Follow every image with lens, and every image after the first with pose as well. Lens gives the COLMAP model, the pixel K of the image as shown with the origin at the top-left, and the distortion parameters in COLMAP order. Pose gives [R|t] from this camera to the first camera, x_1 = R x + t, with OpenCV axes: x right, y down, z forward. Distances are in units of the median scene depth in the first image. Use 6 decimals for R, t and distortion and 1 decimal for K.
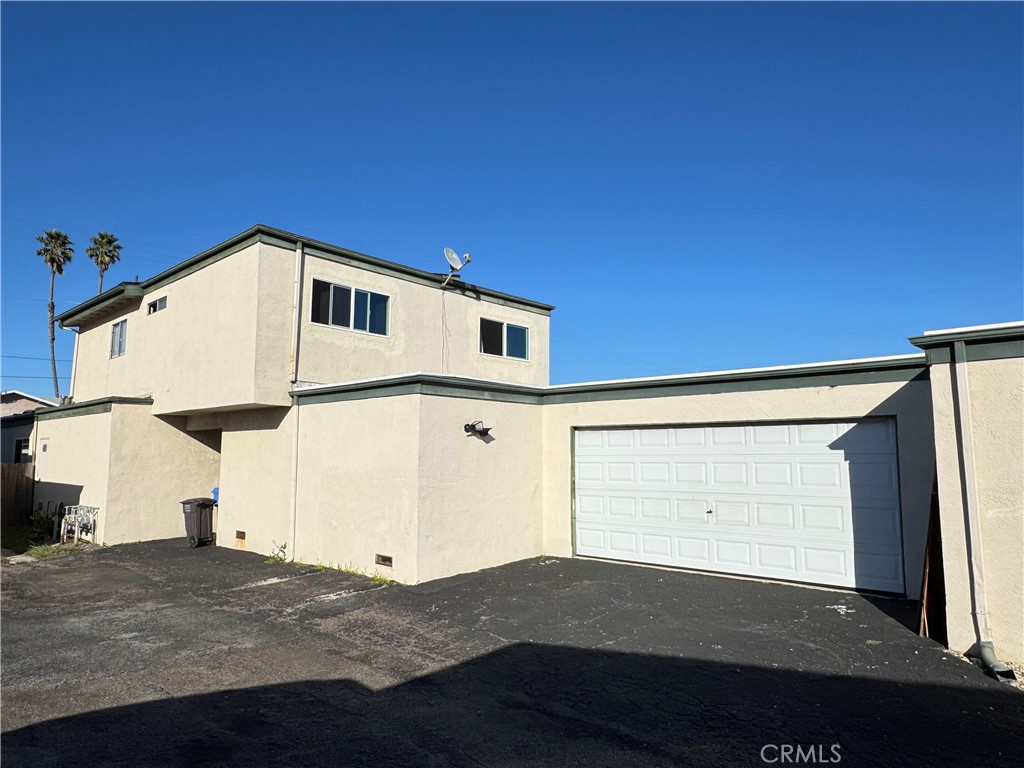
lens RADIAL K [[654.3, 0, 507.8], [0, 654.3, 387.7], [0, 0, 1]] dist [-0.003252, 0.004736]
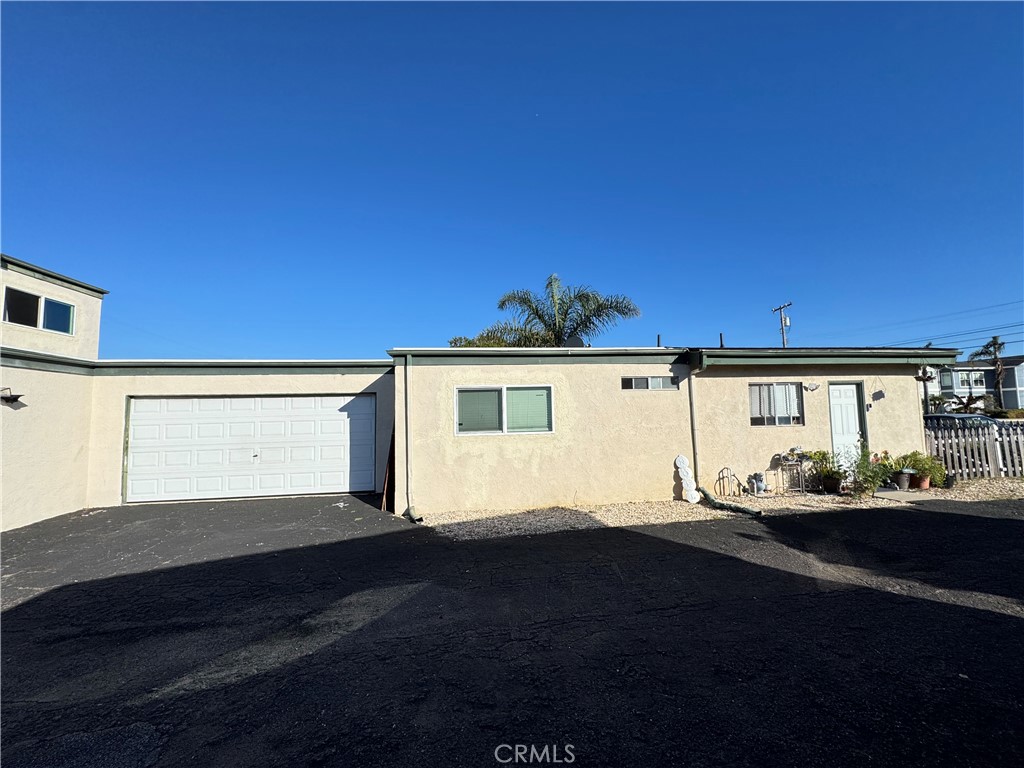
lens RADIAL K [[410.4, 0, 513.0], [0, 410.4, 384.9], [0, 0, 1]] dist [0.000872, -0.000202]
pose [[0.645341, 0.042382, 0.762718, -0.020867], [-0.057852, 0.998304, -0.006523, 0.004932], [-0.761701, -0.039915, 0.646699, -0.015394]]
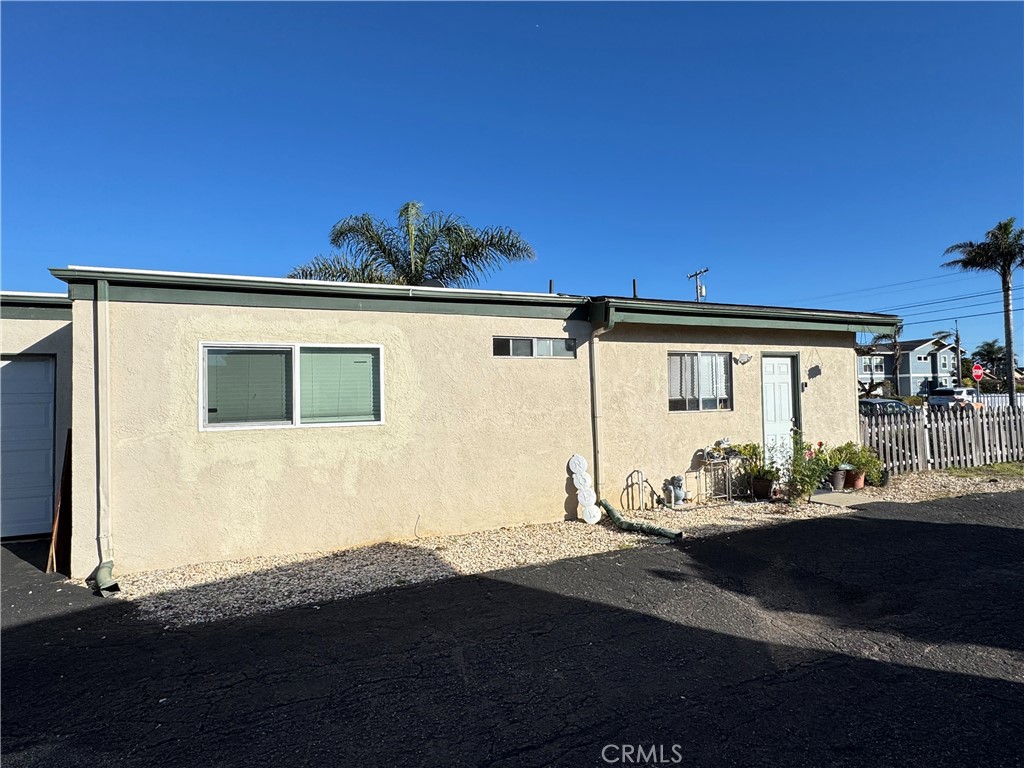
lens RADIAL K [[542.1, 0, 514.6], [0, 542.1, 385.2], [0, 0, 1]] dist [-0.004566, 0.003329]
pose [[0.424433, 0.017442, 0.905291, 0.110269], [-0.071571, 0.997332, 0.014340, 0.020329], [-0.902626, -0.070880, 0.424549, 0.020420]]
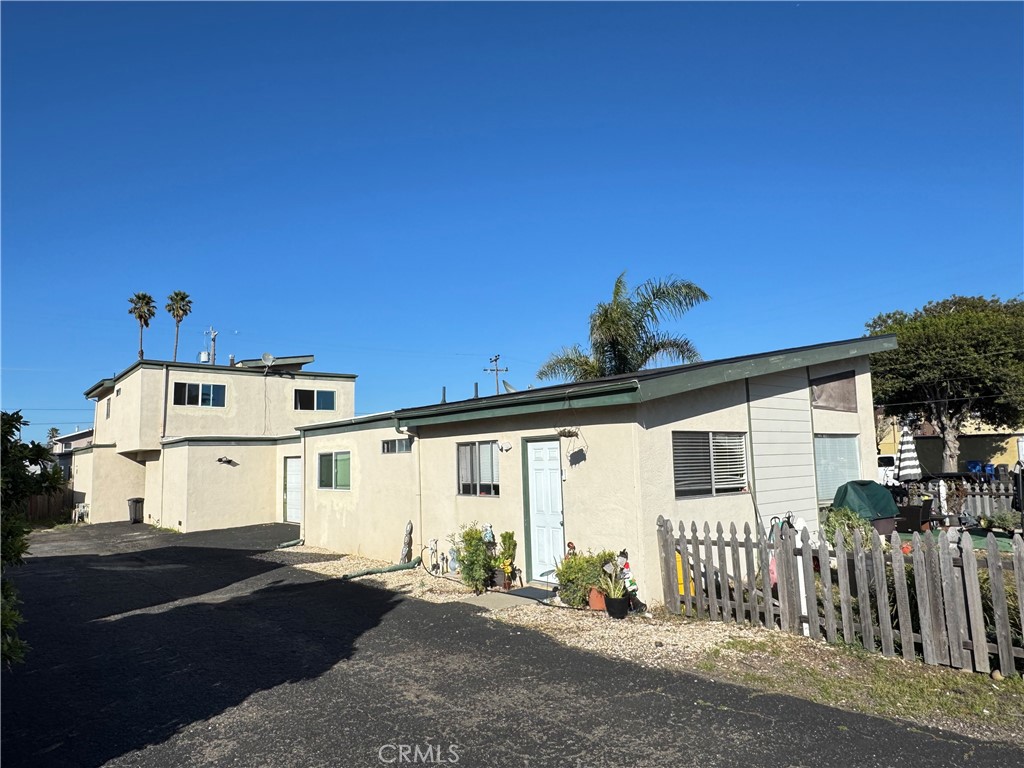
lens RADIAL K [[654.3, 0, 509.7], [0, 654.3, 386.4], [0, 0, 1]] dist [-0.003252, 0.004736]
pose [[0.988874, -0.044378, -0.141981, 1.097562], [0.043447, 0.999009, -0.009654, -0.106957], [0.142269, 0.003378, 0.989822, -0.884113]]
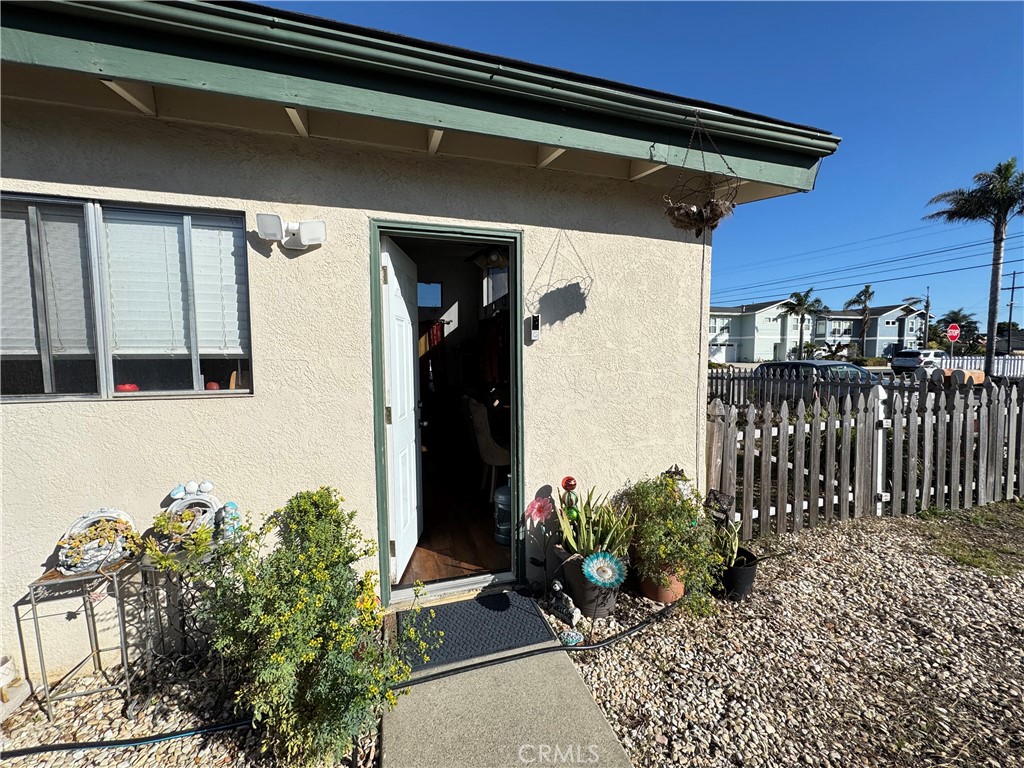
lens RADIAL K [[410.4, 0, 513.0], [0, 410.4, 386.7], [0, 0, 1]] dist [0.000872, -0.000202]
pose [[0.505963, -0.066319, 0.860002, 0.835728], [-0.081900, 0.988842, 0.124438, 0.007187], [-0.858658, -0.133395, 0.494886, -0.136477]]
